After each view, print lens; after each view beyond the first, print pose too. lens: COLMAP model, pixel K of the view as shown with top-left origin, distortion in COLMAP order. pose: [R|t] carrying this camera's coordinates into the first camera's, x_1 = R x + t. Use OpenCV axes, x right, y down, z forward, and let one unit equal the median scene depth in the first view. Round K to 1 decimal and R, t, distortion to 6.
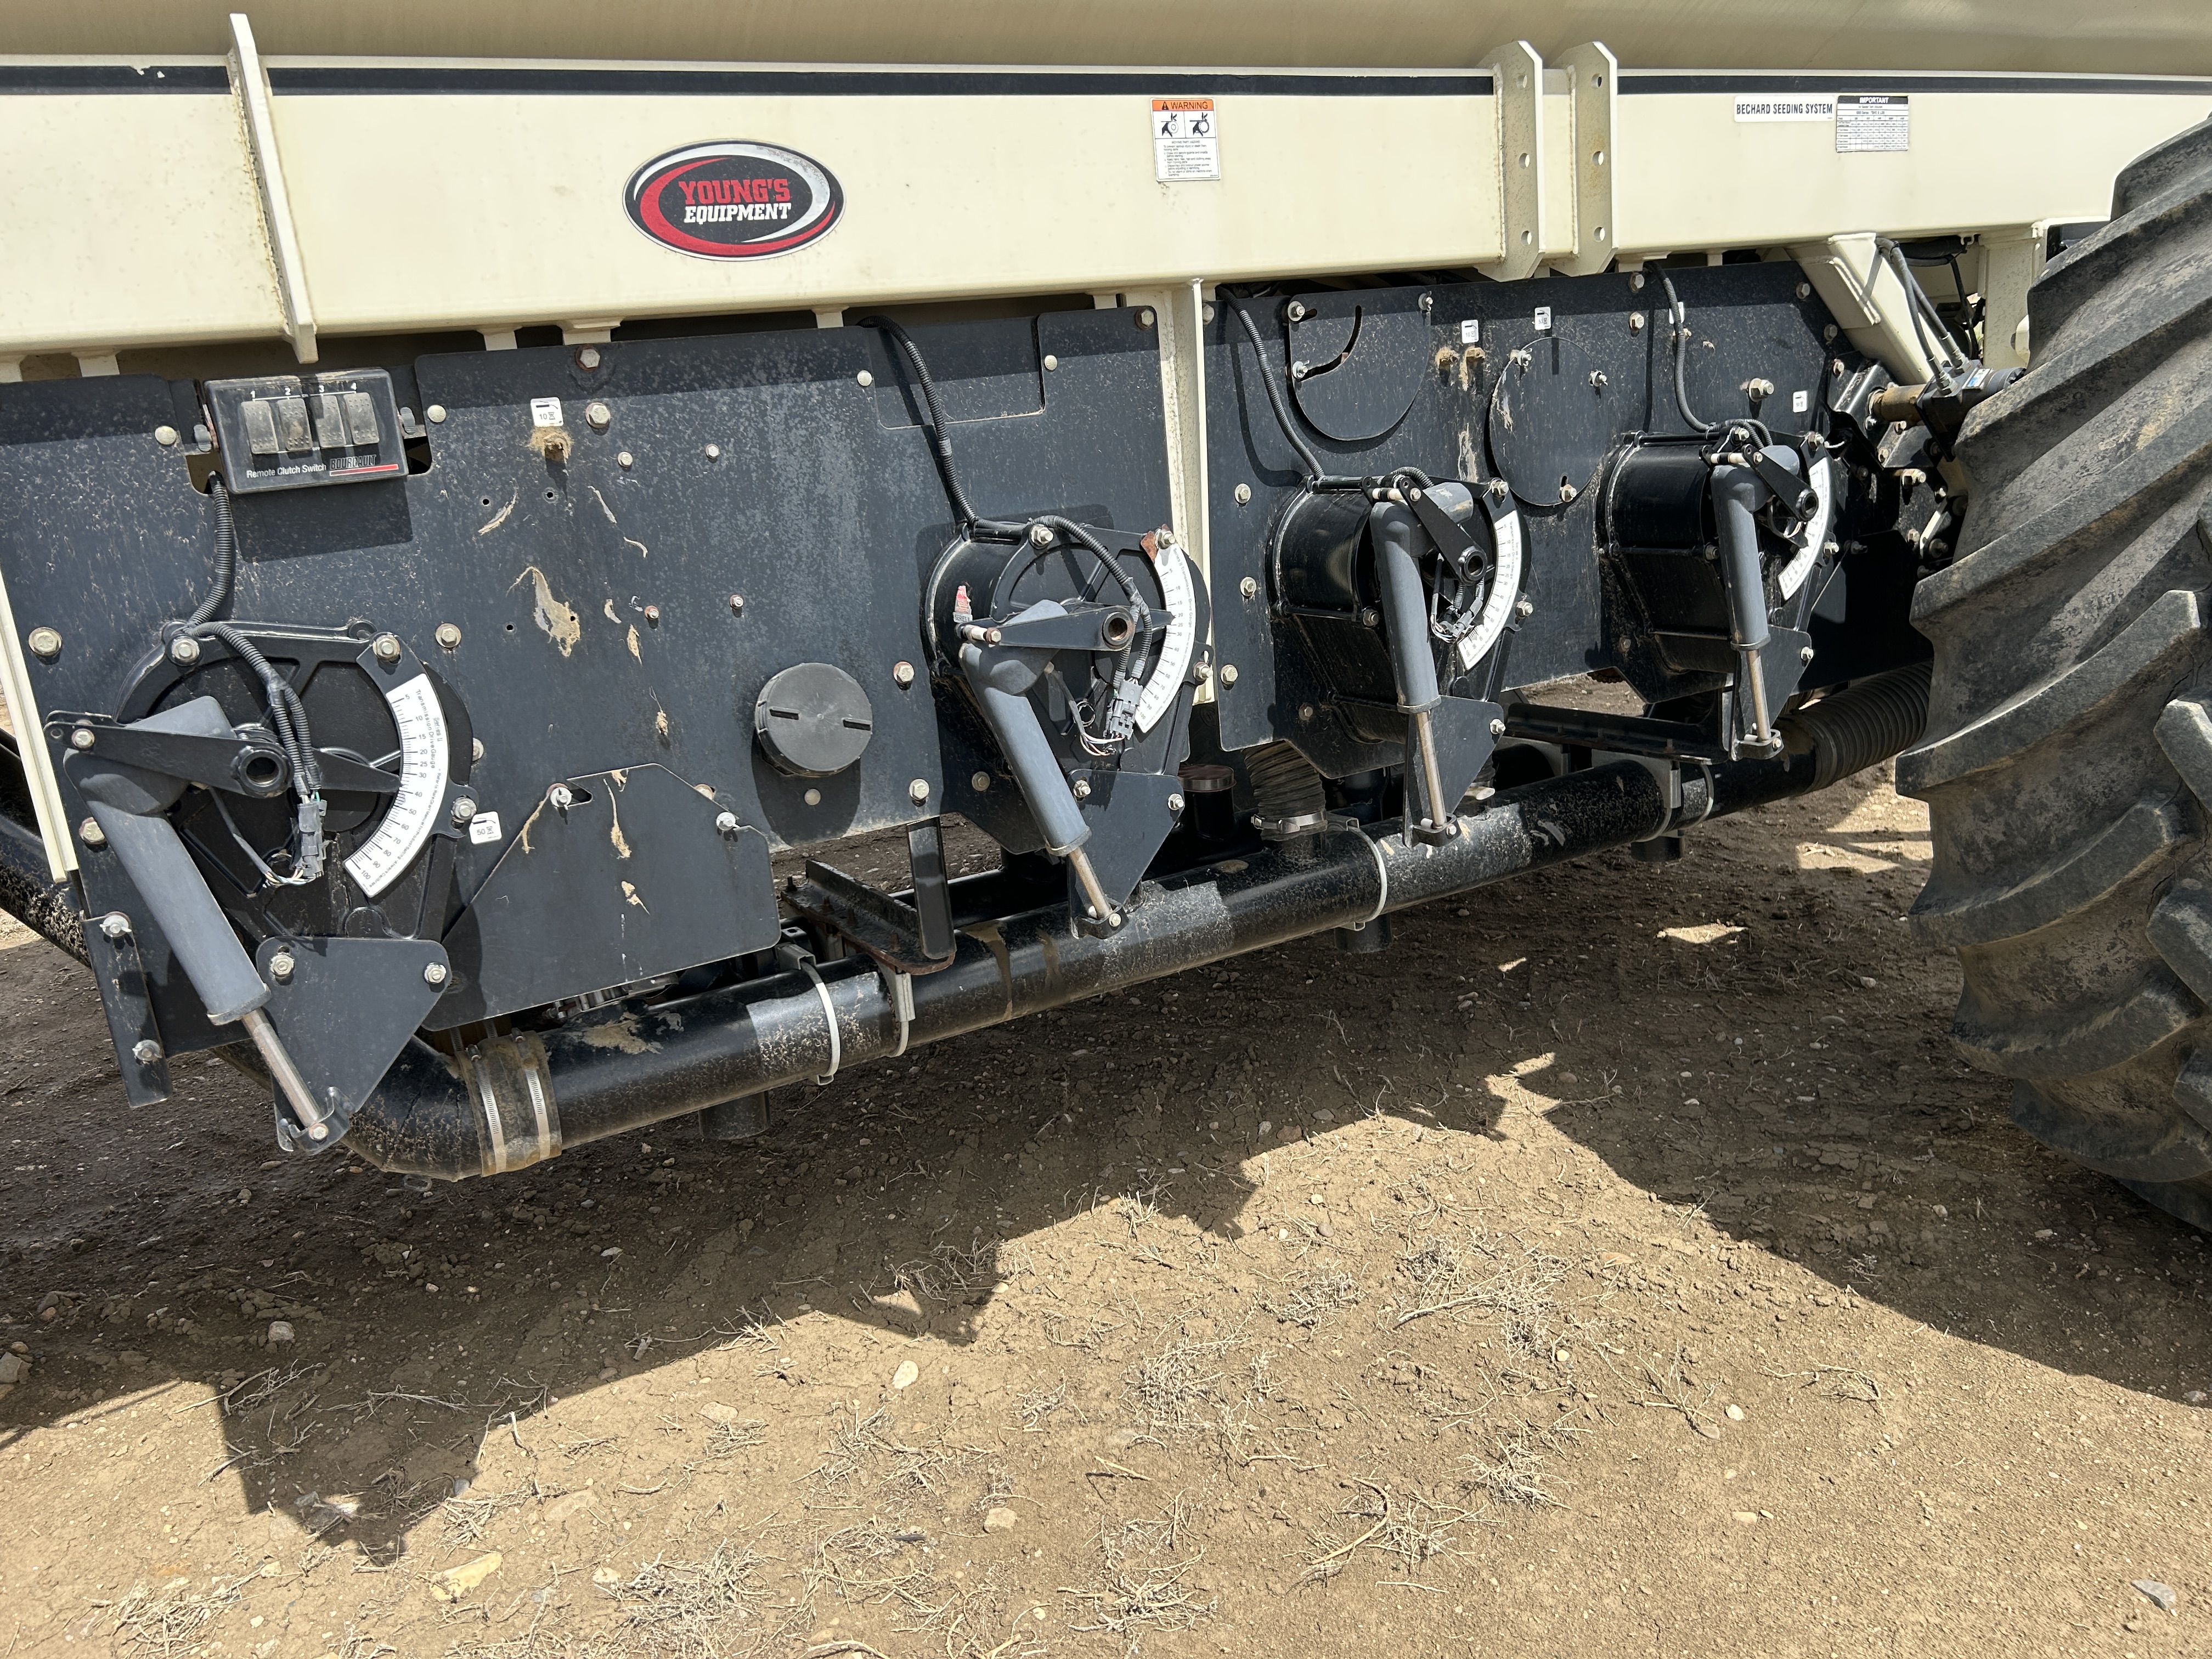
lens RADIAL K [[1664.5, 0, 1106.0], [0, 1664.5, 829.5], [0, 0, 1]] dist [0.048830, -0.049367]
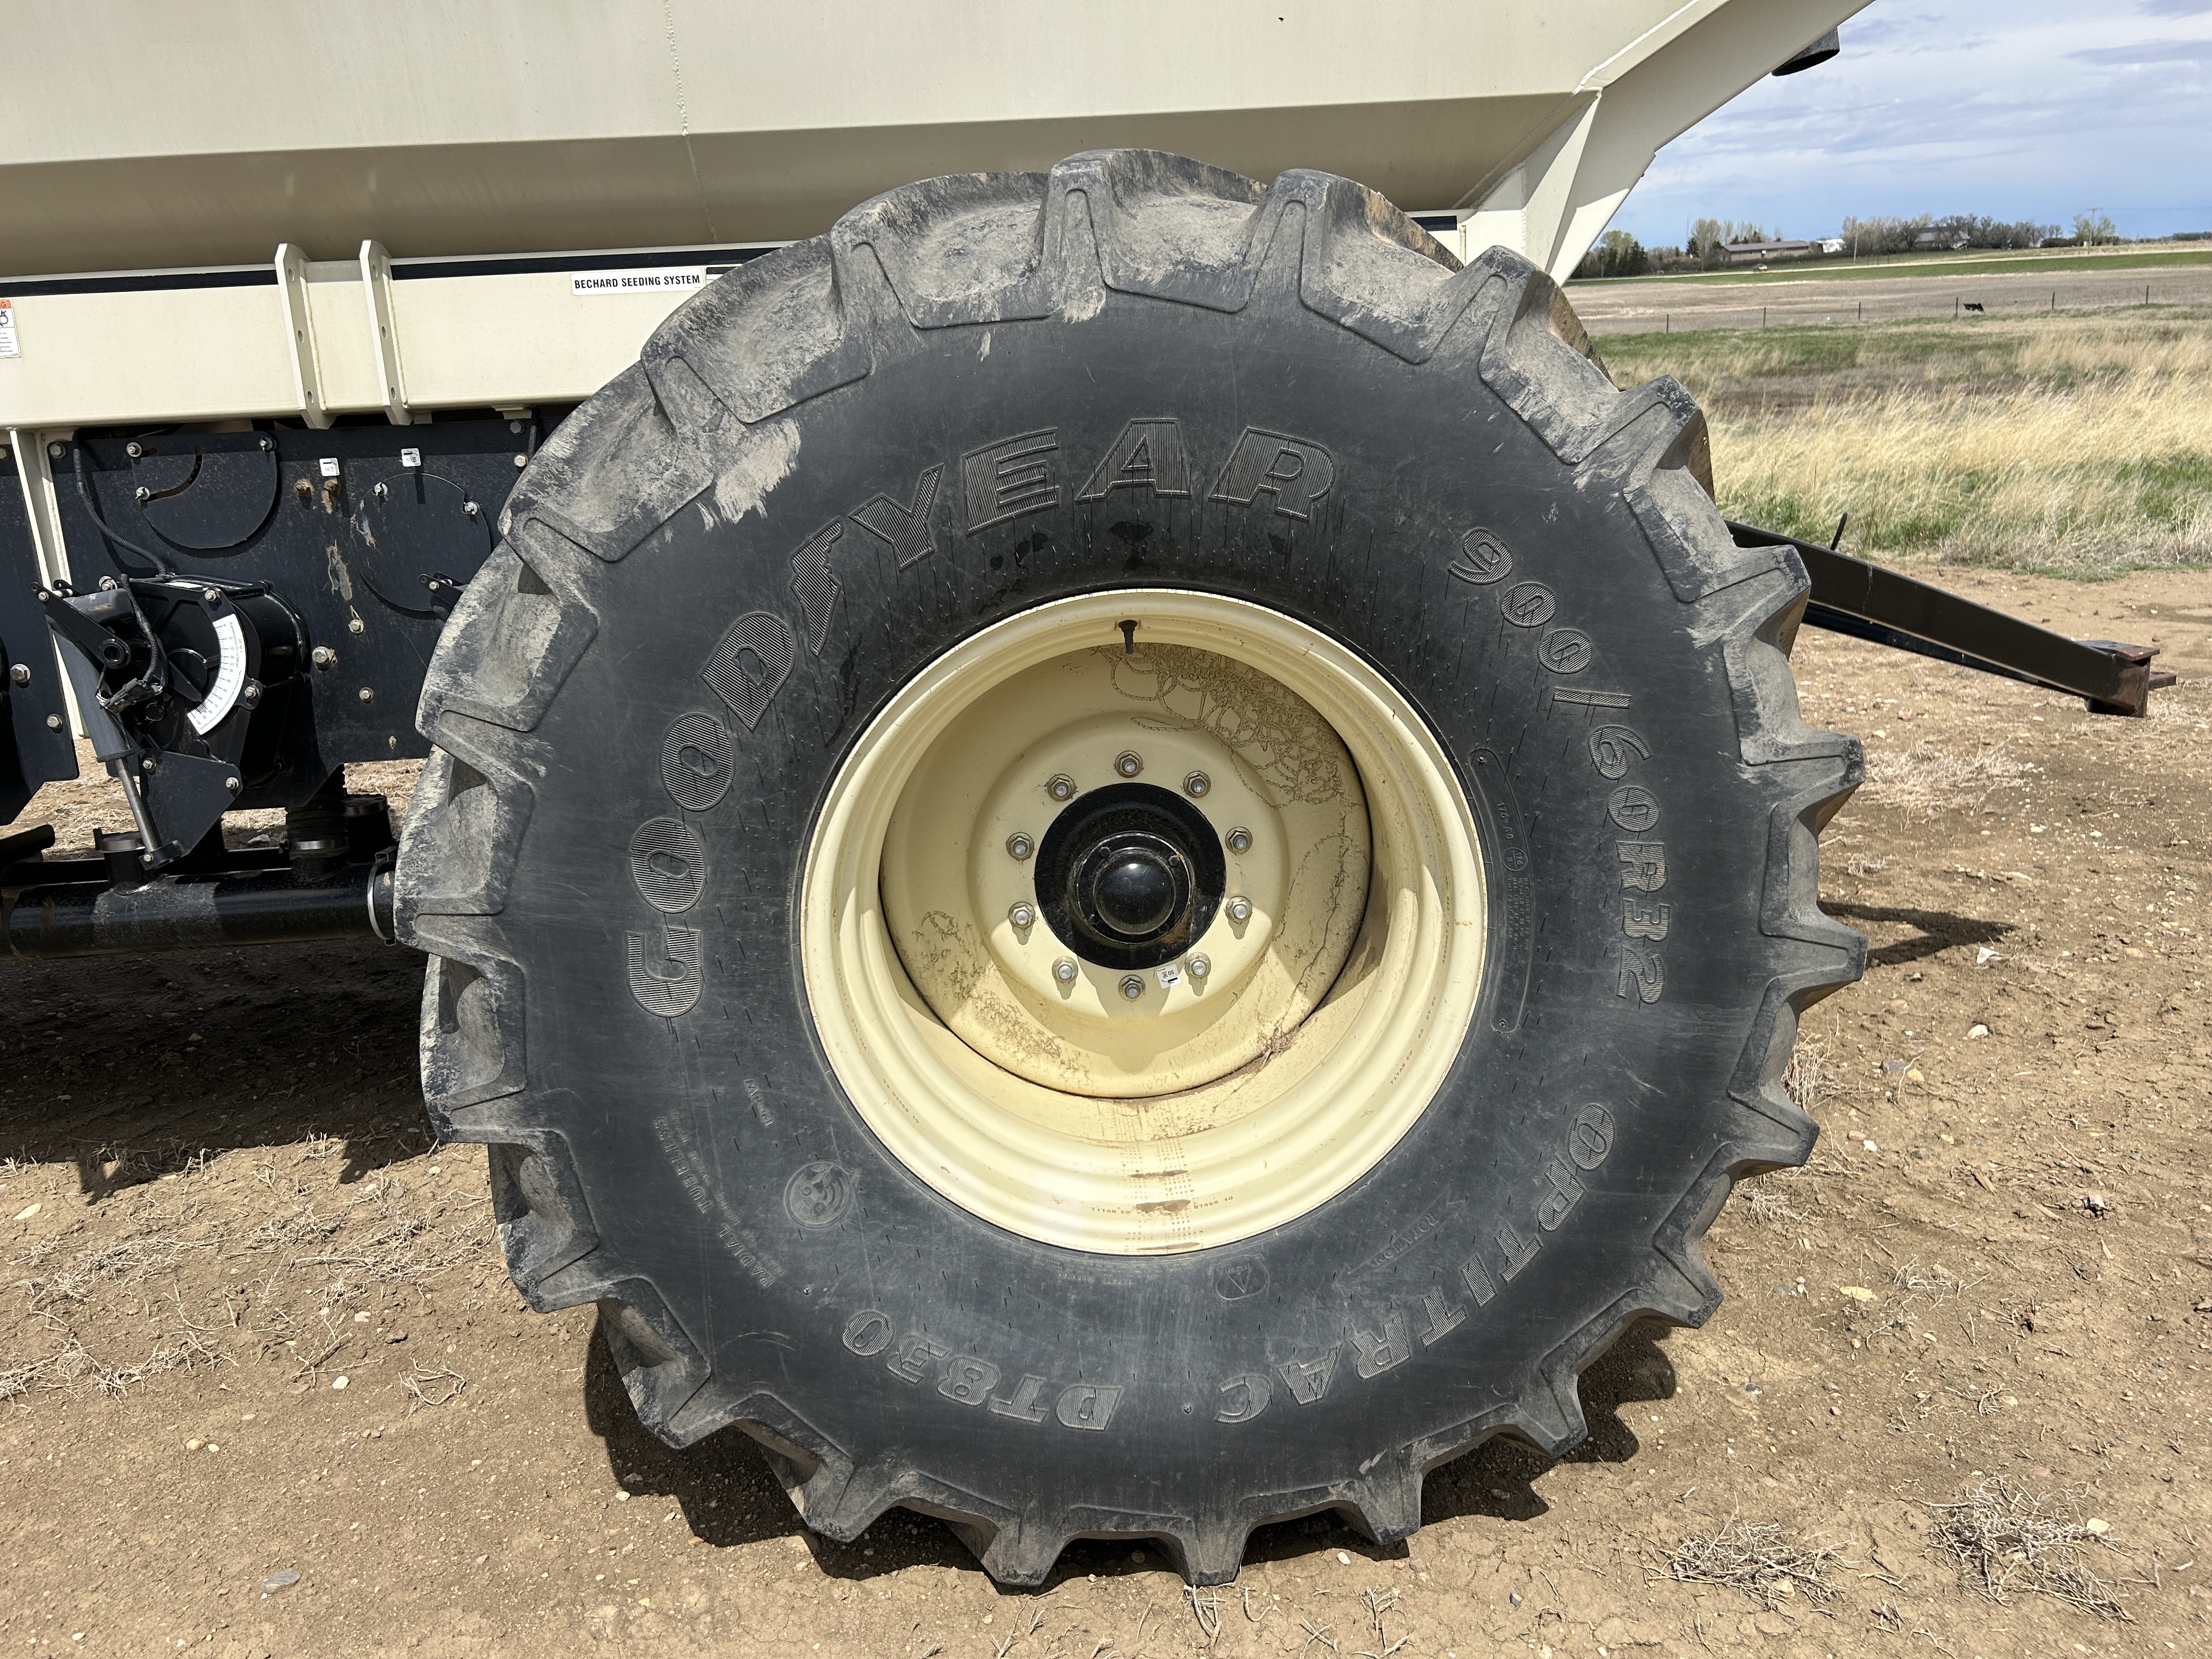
lens RADIAL K [[1655.3, 0, 1125.3], [0, 1655.3, 825.3], [0, 0, 1]] dist [0.055389, -0.081855]
pose [[0.901453, 0.126046, -0.414119, 1.256872], [-0.132208, 0.991125, 0.013880, -0.127038], [0.412193, 0.042237, 0.910117, 0.127963]]
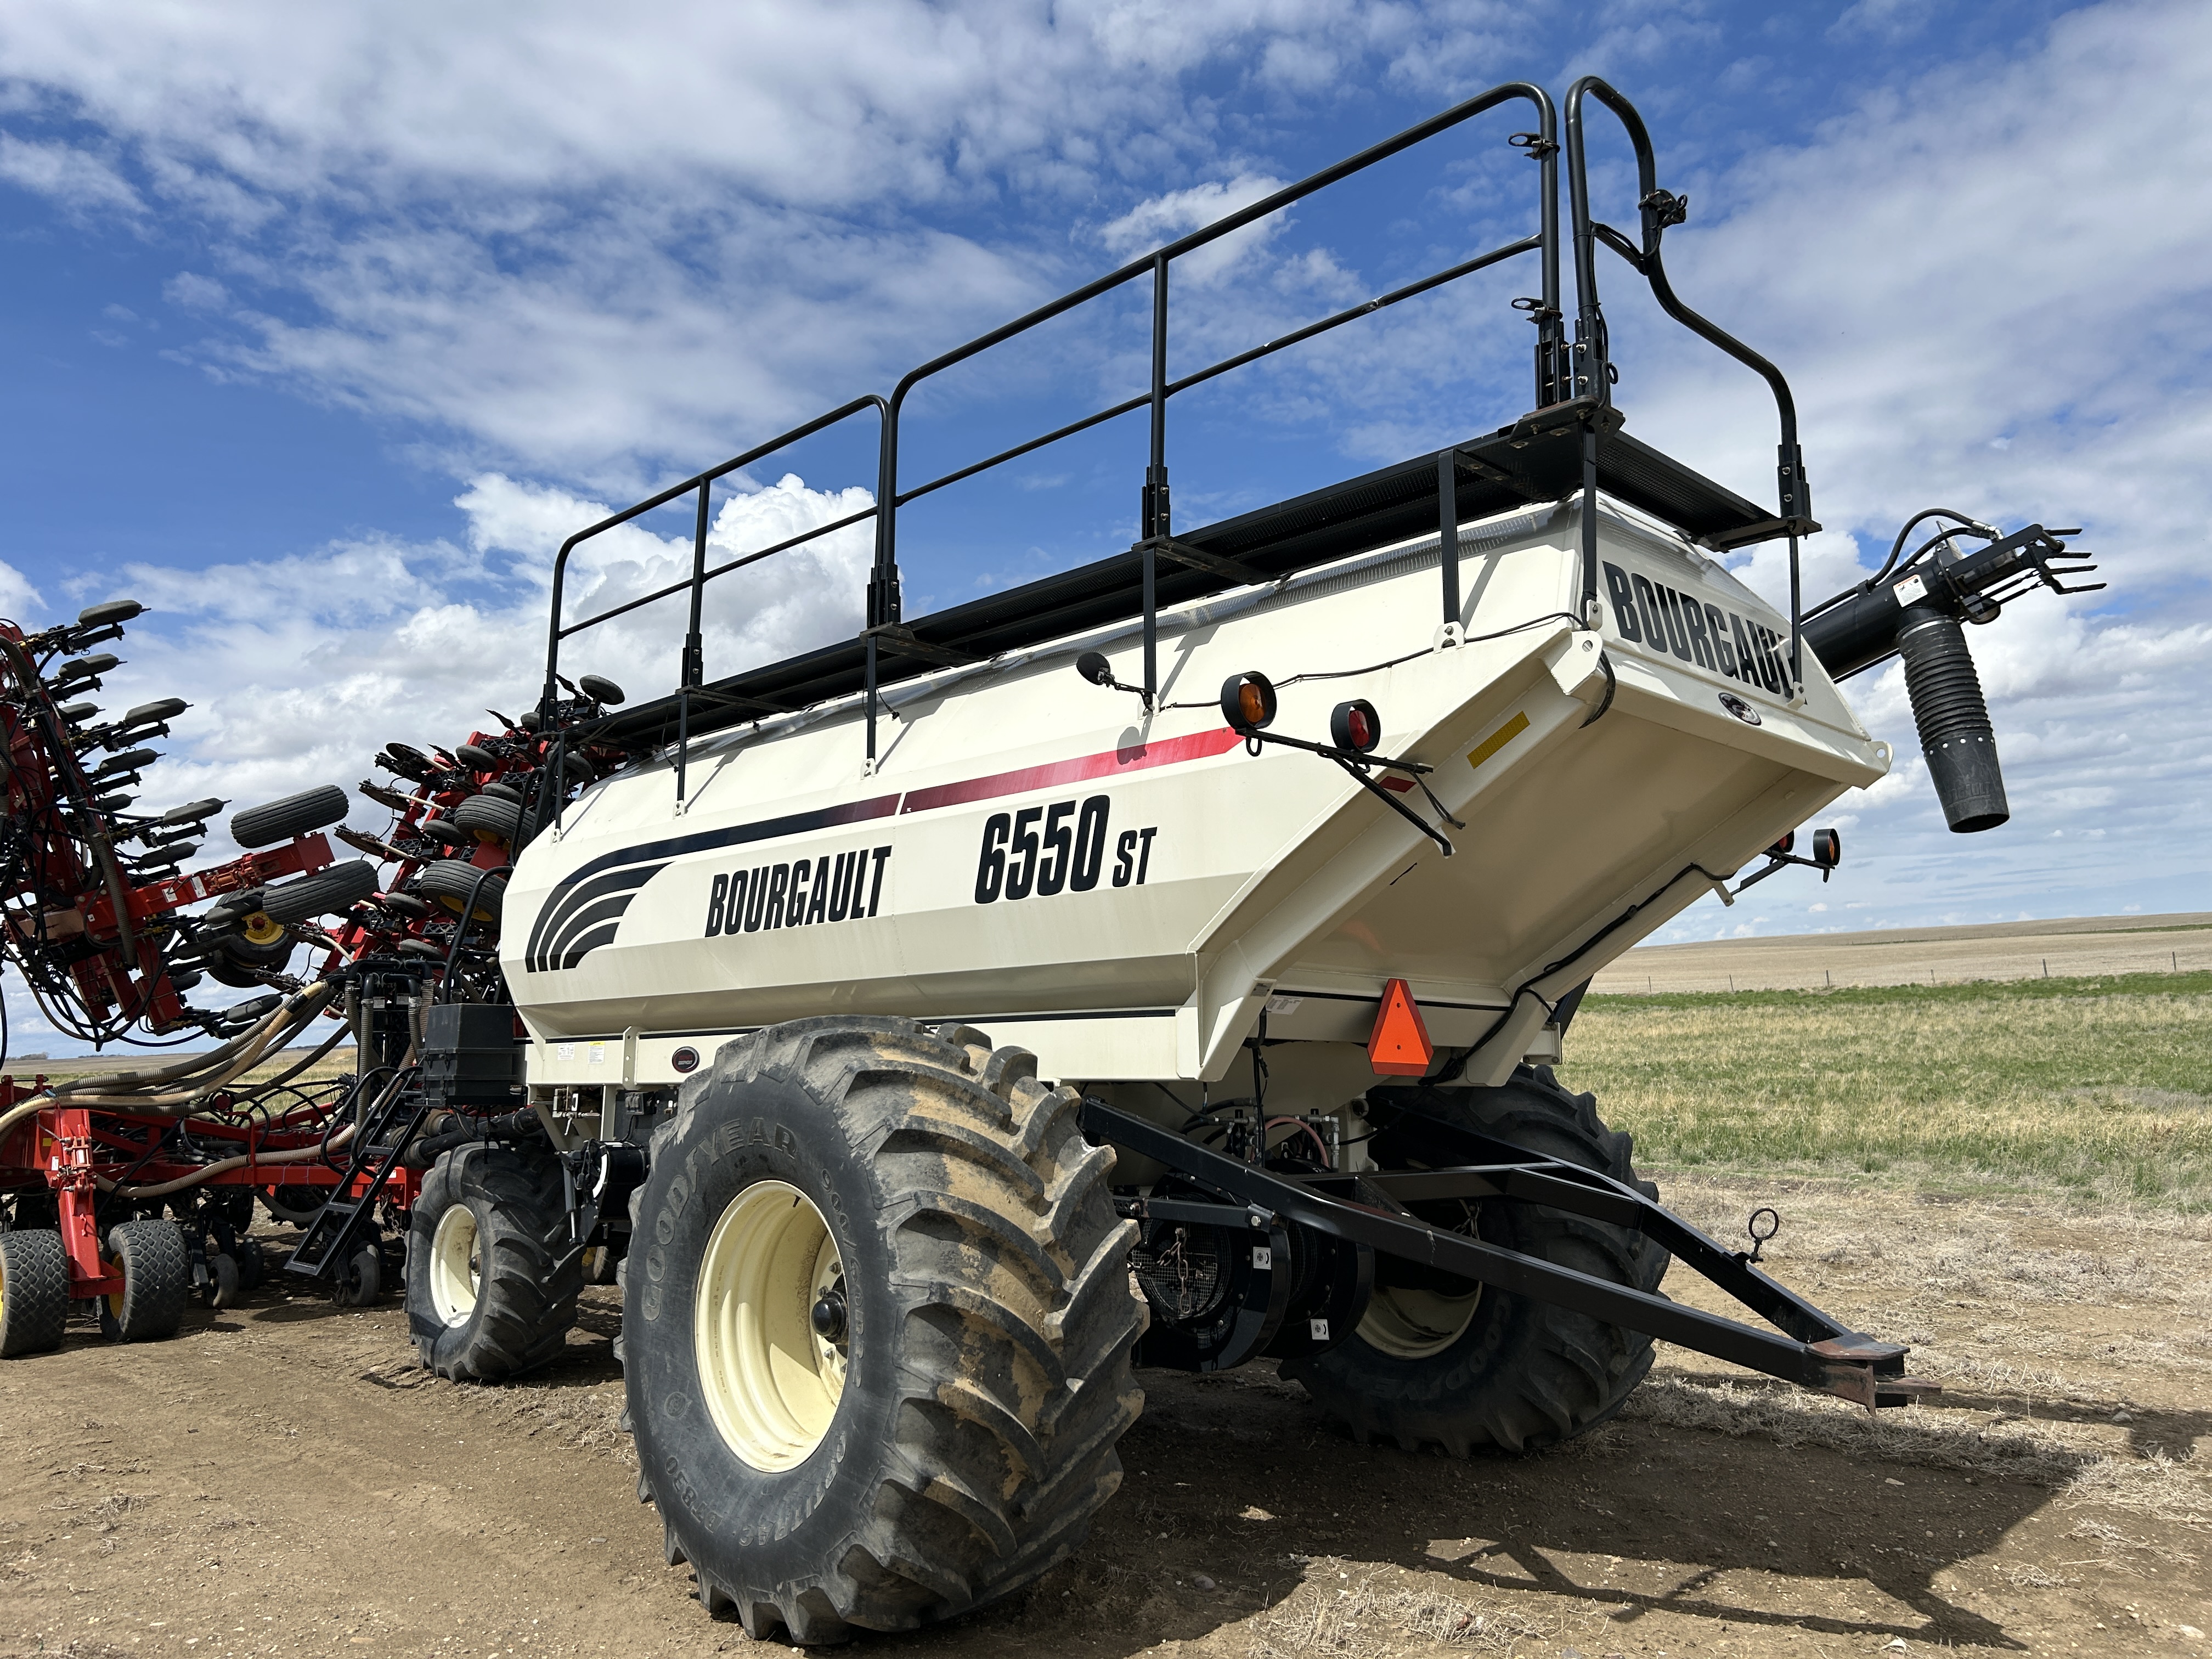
lens RADIAL K [[1655.3, 0, 1125.3], [0, 1655.3, 825.3], [0, 0, 1]] dist [0.055389, -0.081855]
pose [[0.267698, -0.063896, -0.961382, 3.077327], [-0.268472, 0.953334, -0.138118, -0.486515], [0.925343, 0.295078, 0.238051, 0.630900]]
